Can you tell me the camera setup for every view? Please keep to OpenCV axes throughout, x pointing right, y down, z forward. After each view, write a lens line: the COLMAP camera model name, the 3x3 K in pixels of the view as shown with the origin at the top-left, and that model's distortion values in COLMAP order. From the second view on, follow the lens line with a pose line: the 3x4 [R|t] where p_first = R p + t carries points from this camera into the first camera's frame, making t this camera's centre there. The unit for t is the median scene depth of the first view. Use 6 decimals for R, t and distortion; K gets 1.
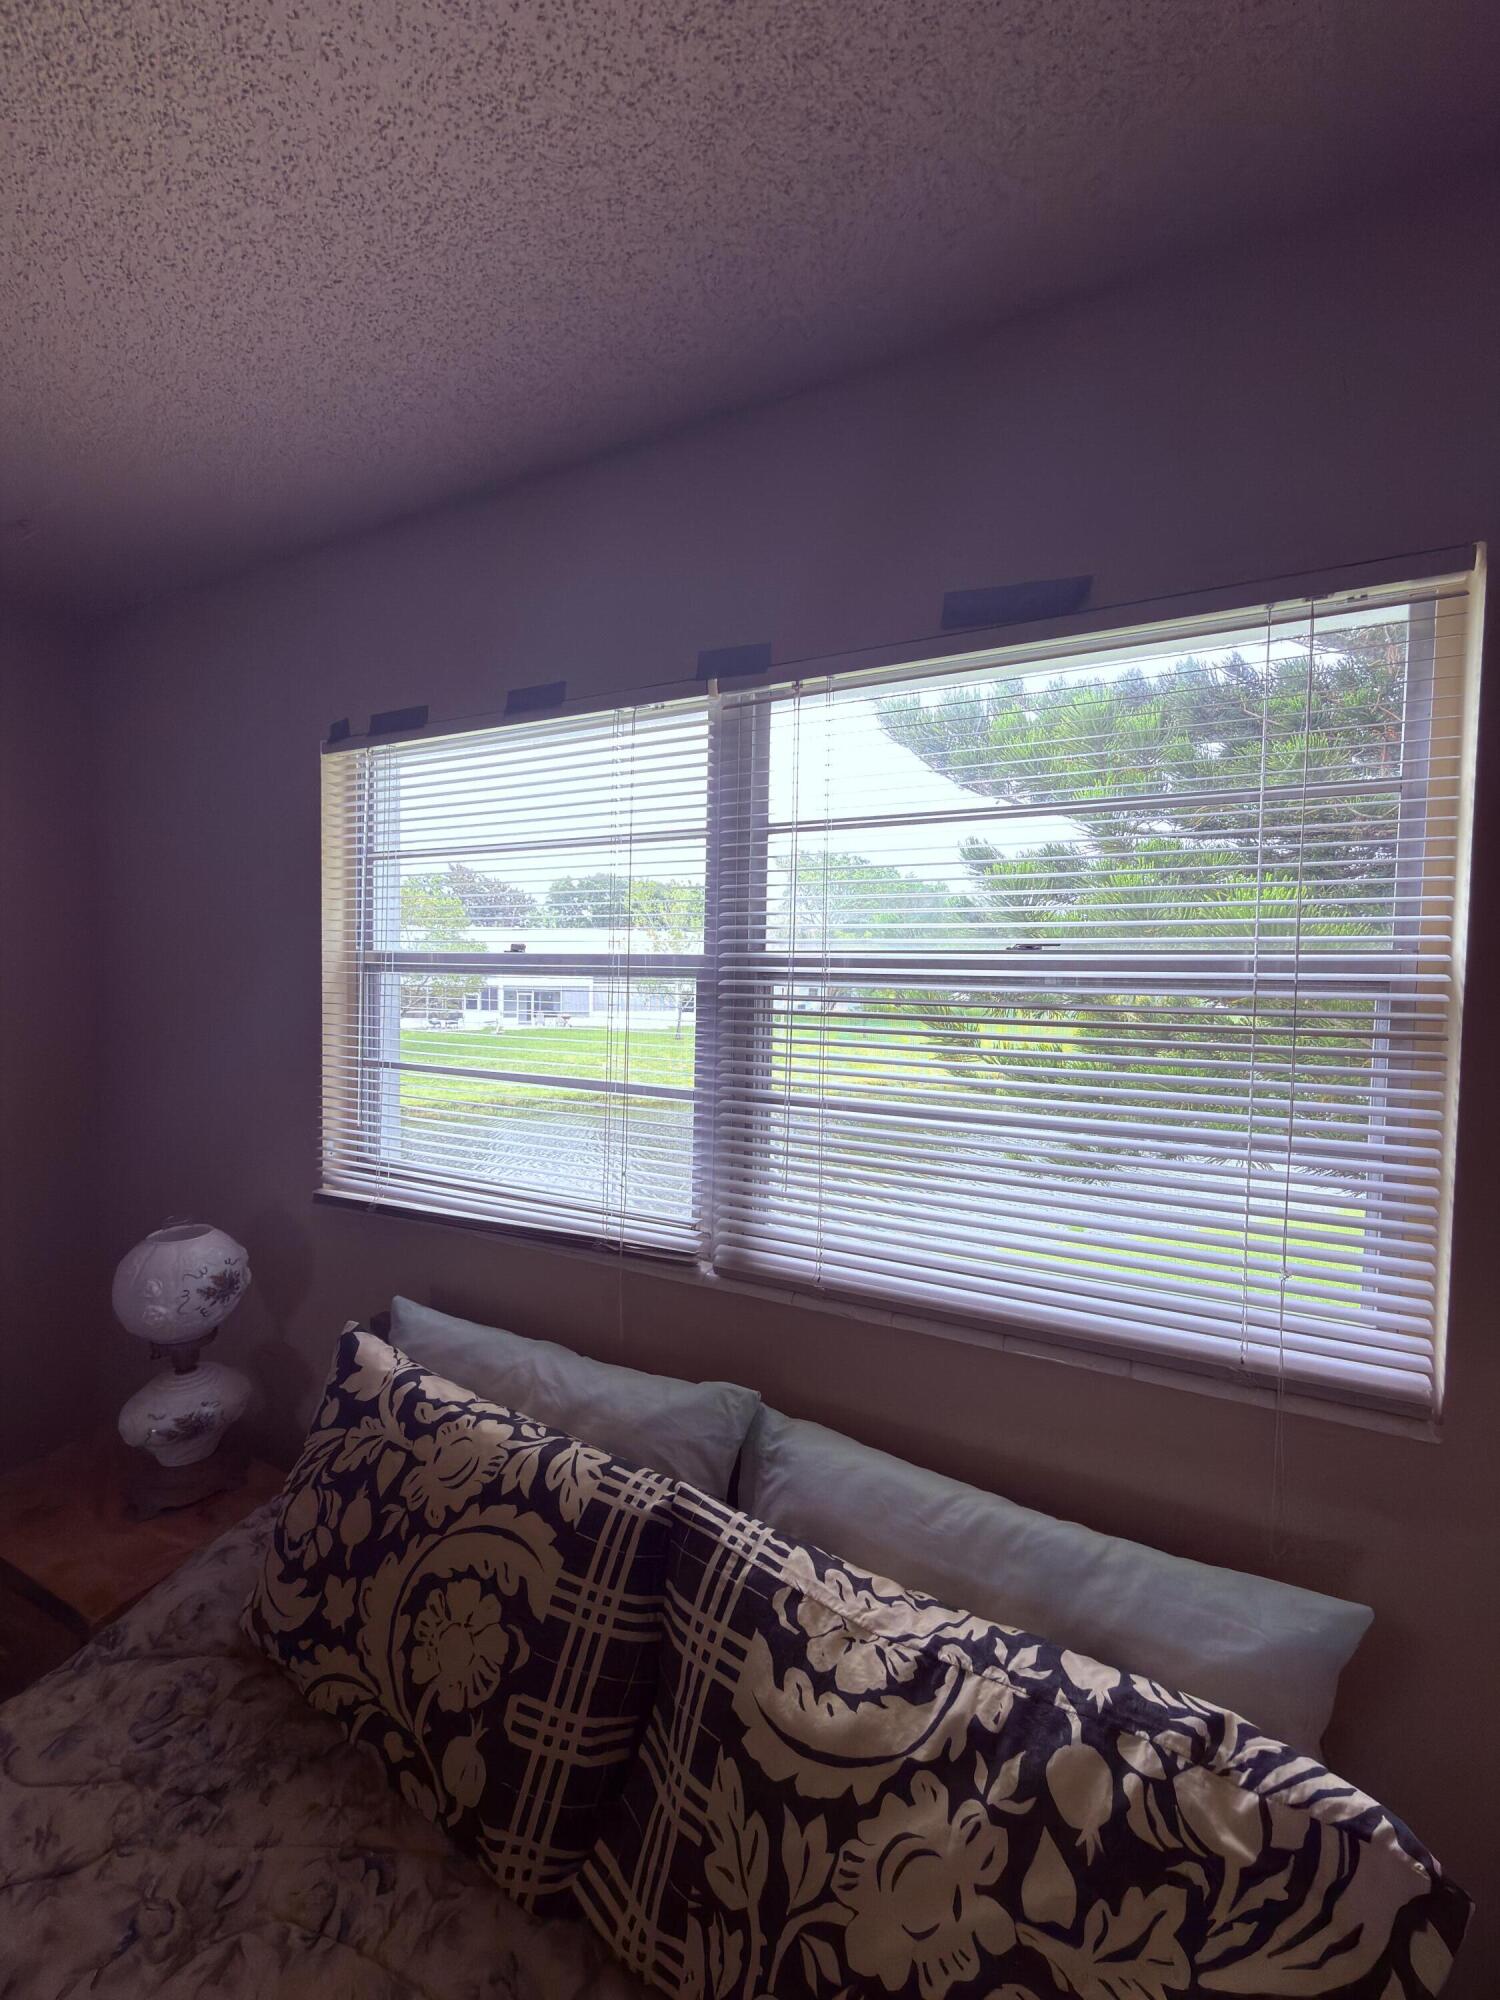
lens RADIAL K [[798.1, 0, 754.4], [0, 798.1, 1004.7], [0, 0, 1]] dist [0.001851, 0.000028]
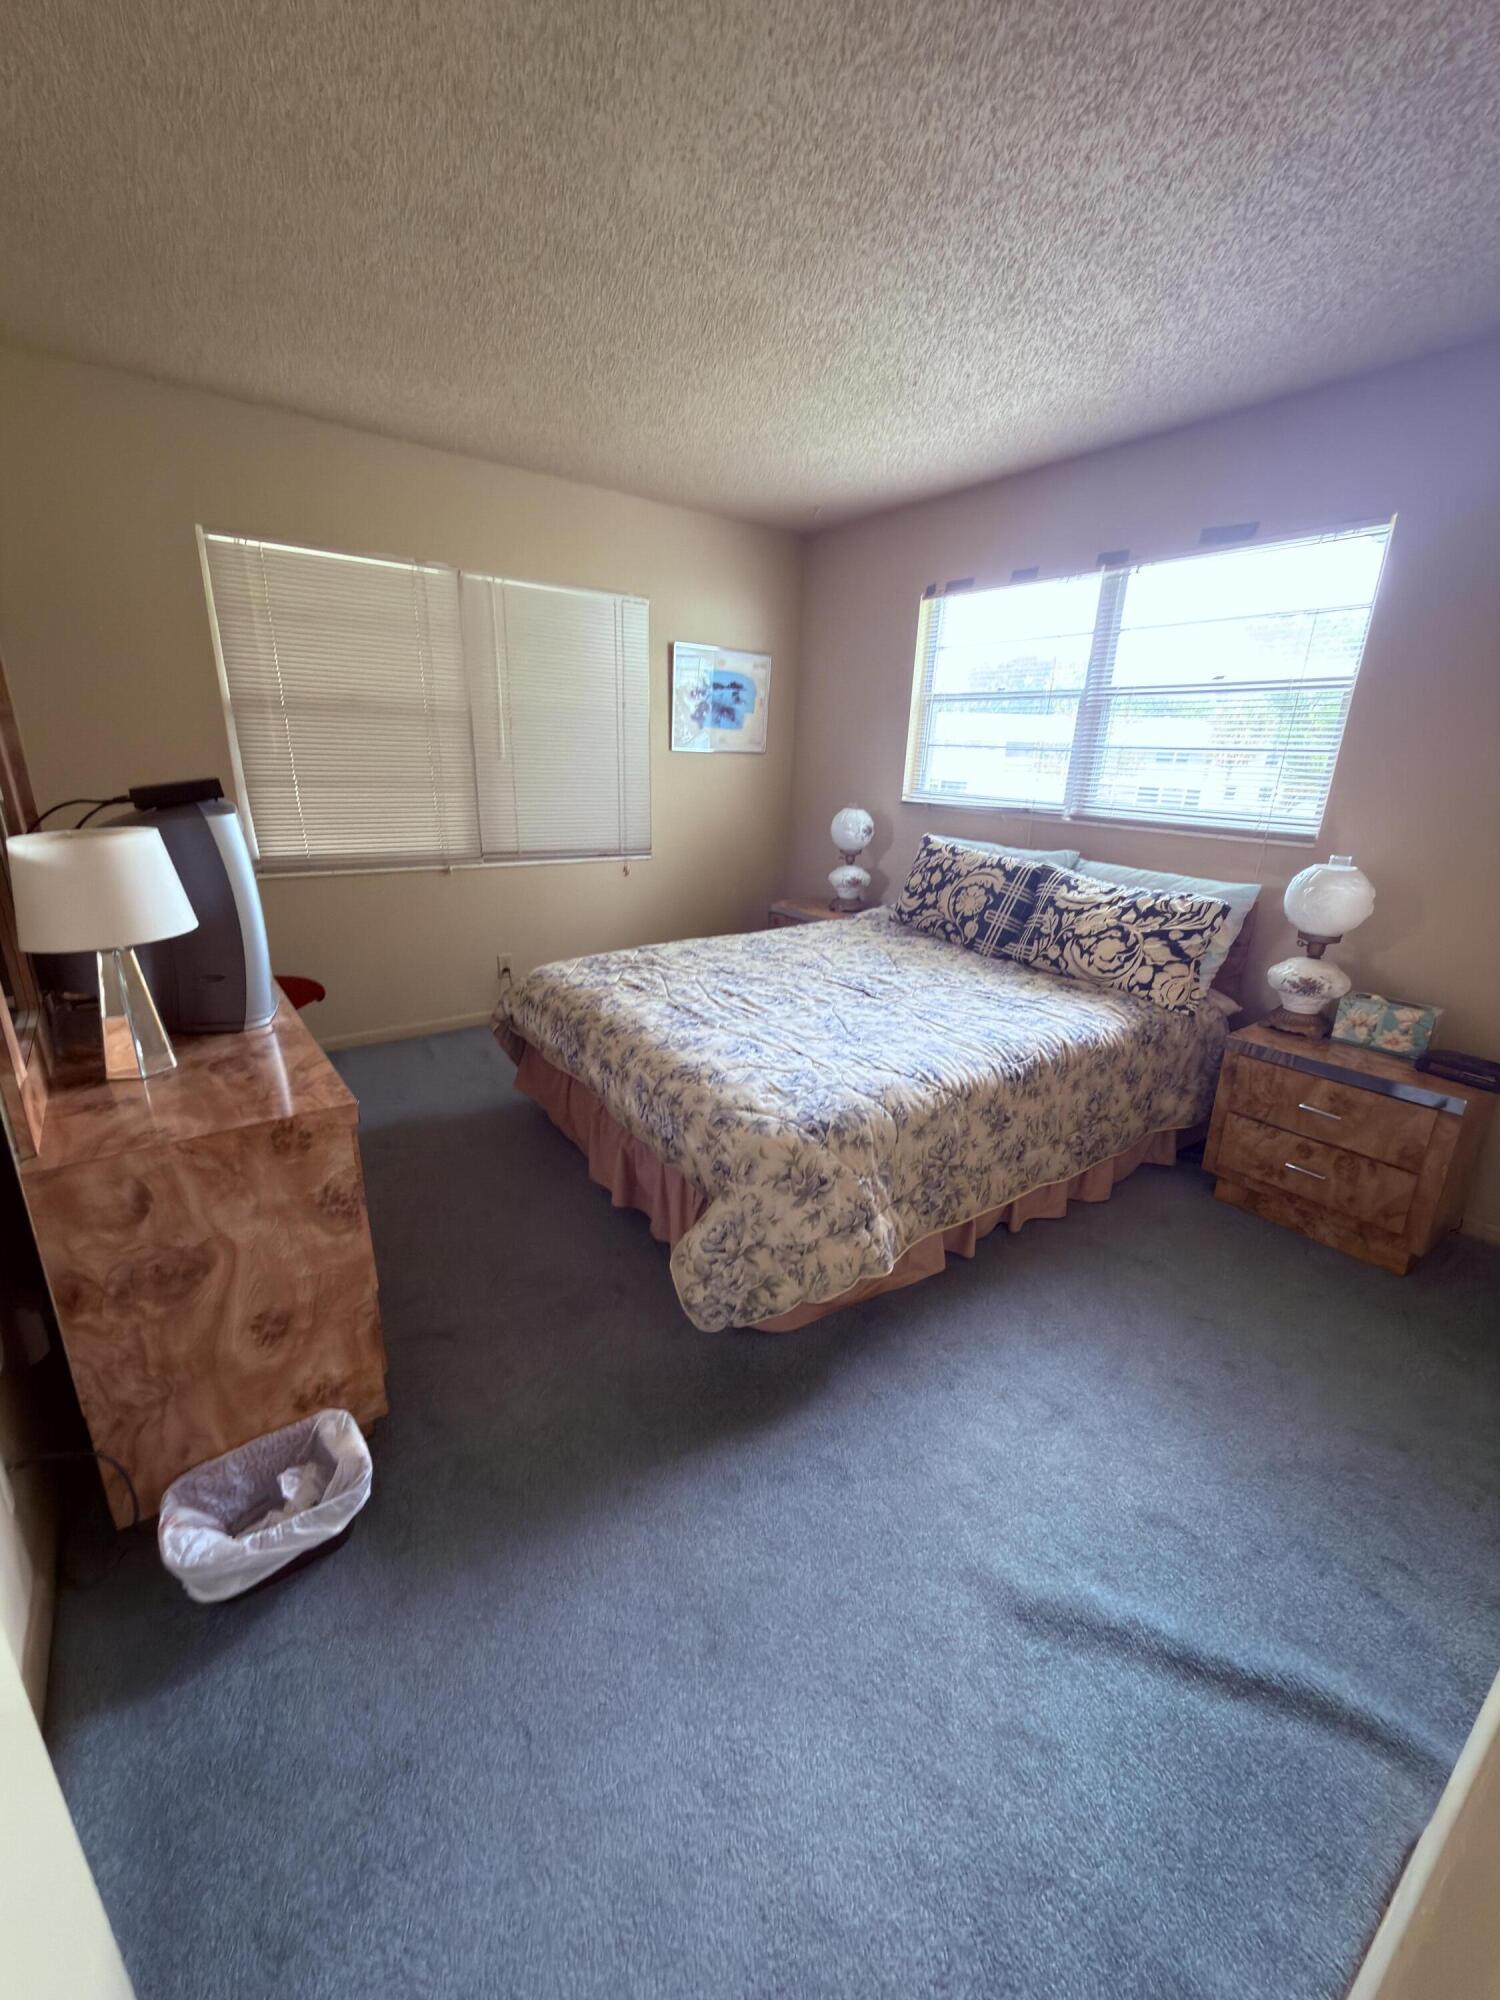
lens RADIAL K [[798.1, 0, 737.7], [0, 798.1, 1014.2], [0, 0, 1]] dist [0.001851, 0.000028]
pose [[0.878928, 0.161229, -0.448877, 0.345958], [-0.035812, 0.960784, 0.274975, 0.347222], [0.475608, -0.225608, 0.850234, -2.367080]]
